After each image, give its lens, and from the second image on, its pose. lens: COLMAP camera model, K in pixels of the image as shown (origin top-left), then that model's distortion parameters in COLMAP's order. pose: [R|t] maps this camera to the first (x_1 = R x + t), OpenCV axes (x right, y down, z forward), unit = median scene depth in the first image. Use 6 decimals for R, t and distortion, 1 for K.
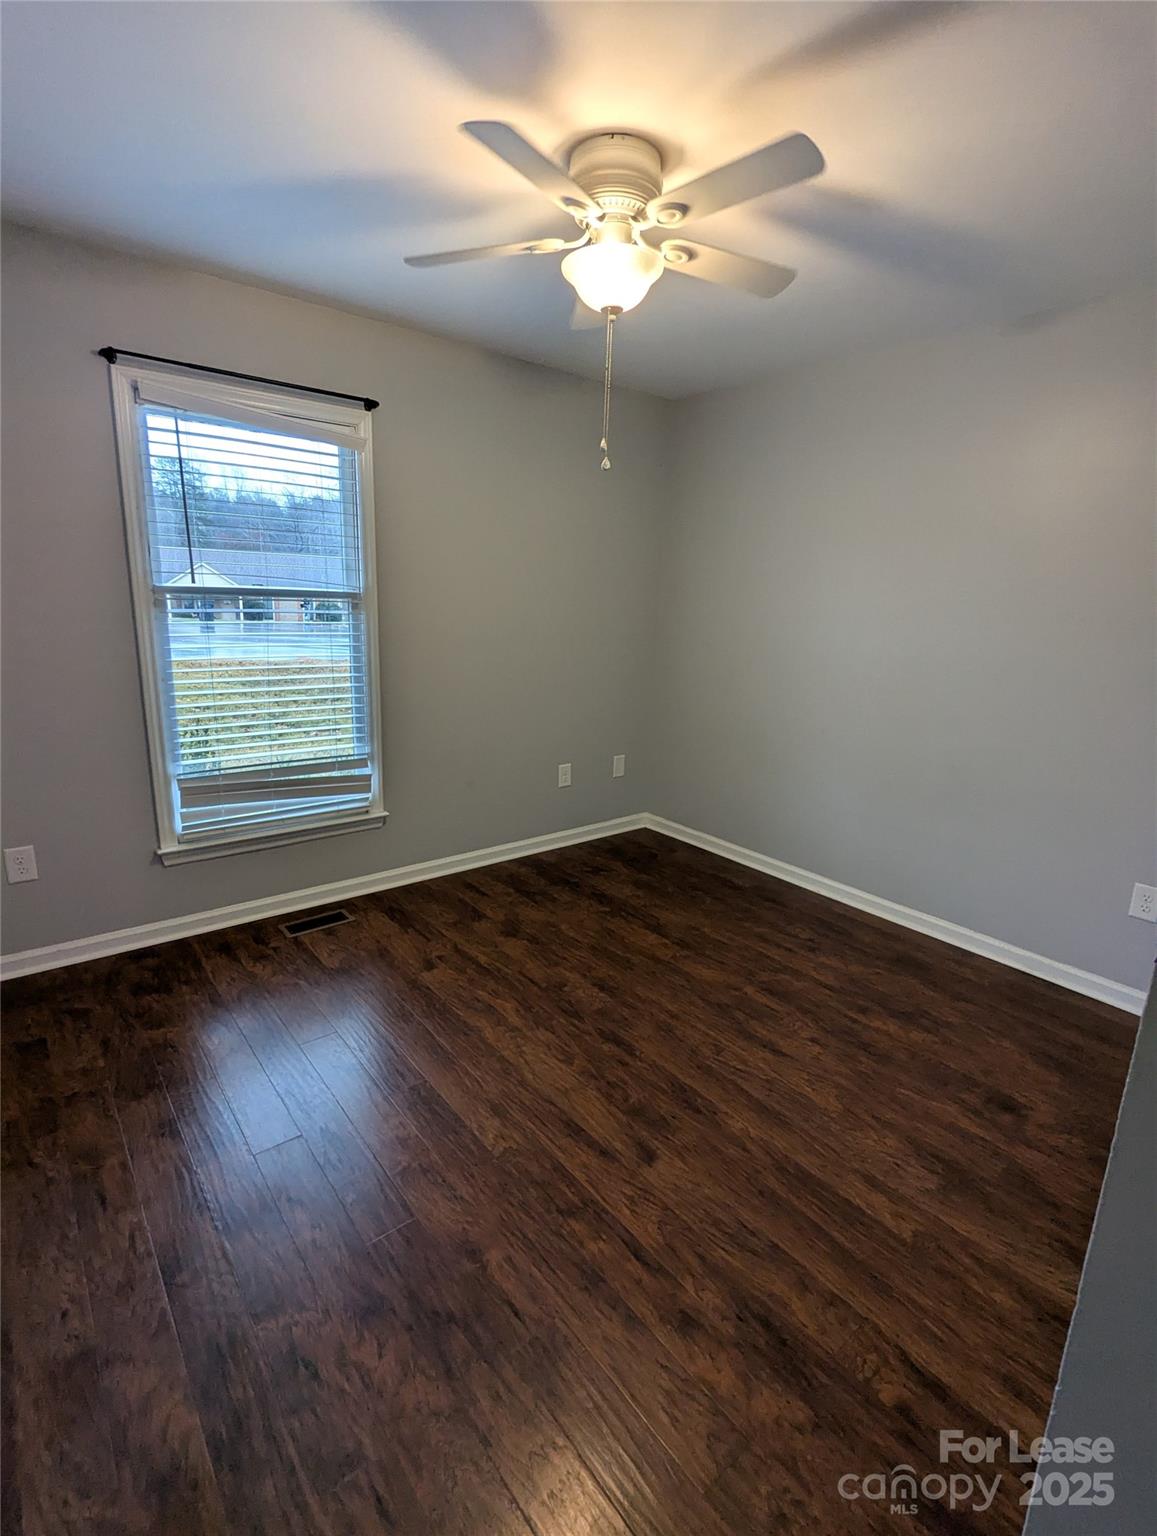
lens RADIAL K [[726.0, 0, 578.5], [0, 726.0, 768.0], [0, 0, 1]] dist [0.001032, 0.000840]
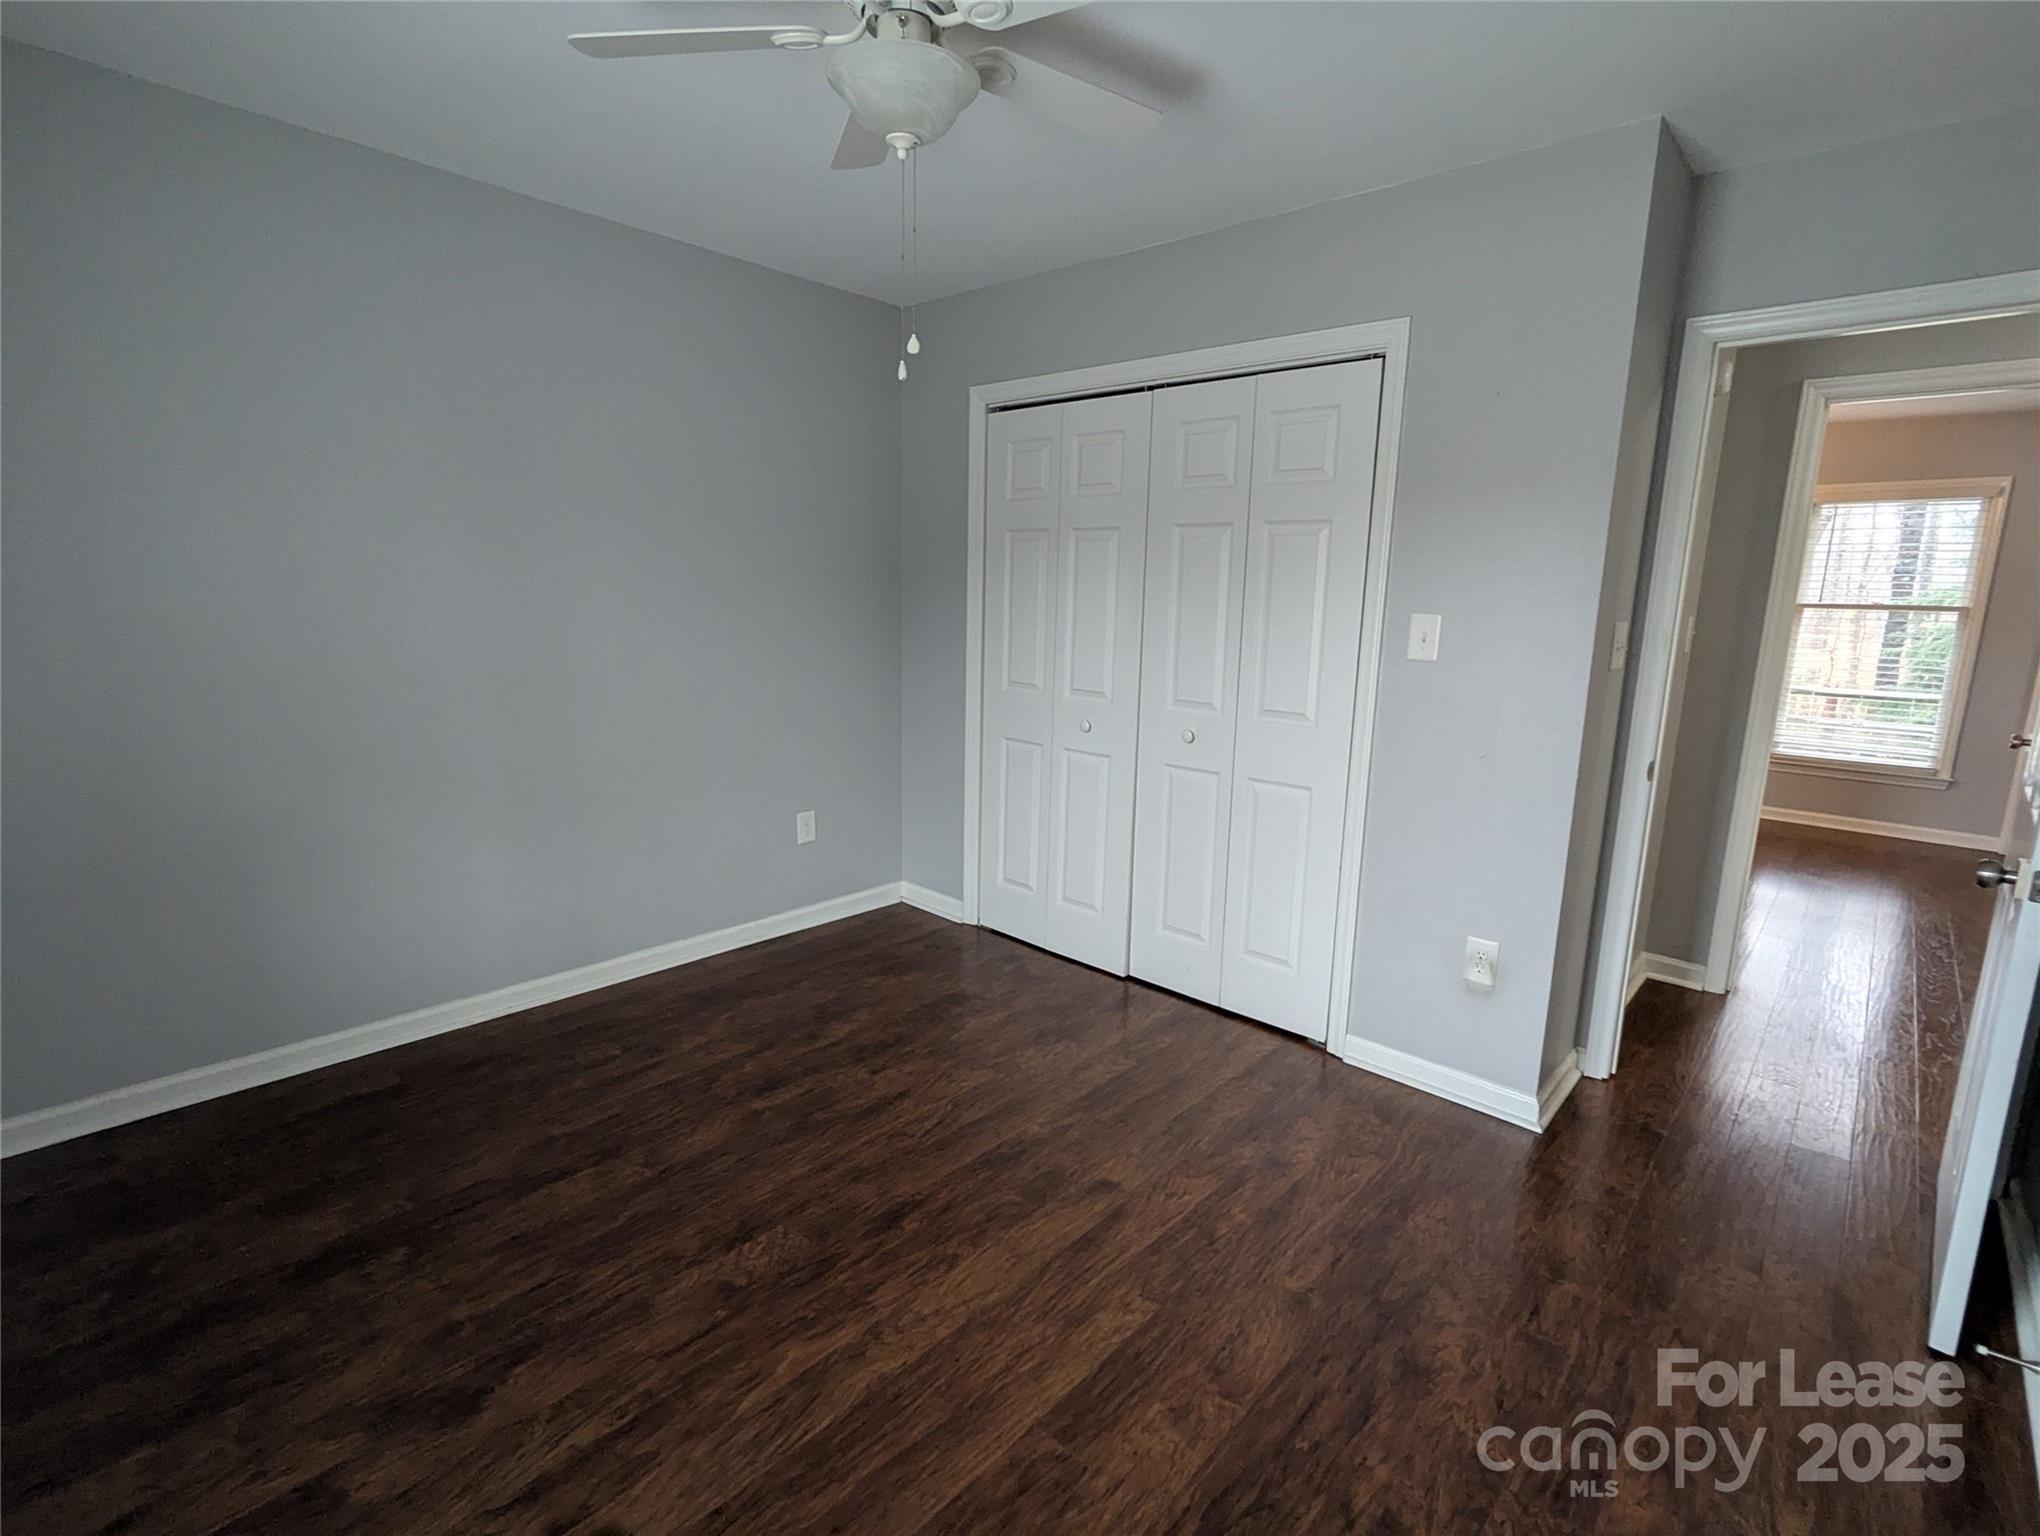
lens RADIAL K [[976.8, 0, 957.1], [0, 976.8, 799.7], [0, 0, 1]] dist [0.000758, 0.000299]
pose [[-0.122882, -0.251716, 0.959968, -0.712958], [0.204865, 0.940031, 0.272712, -0.230004], [-0.971046, 0.230175, -0.063945, 0.858925]]
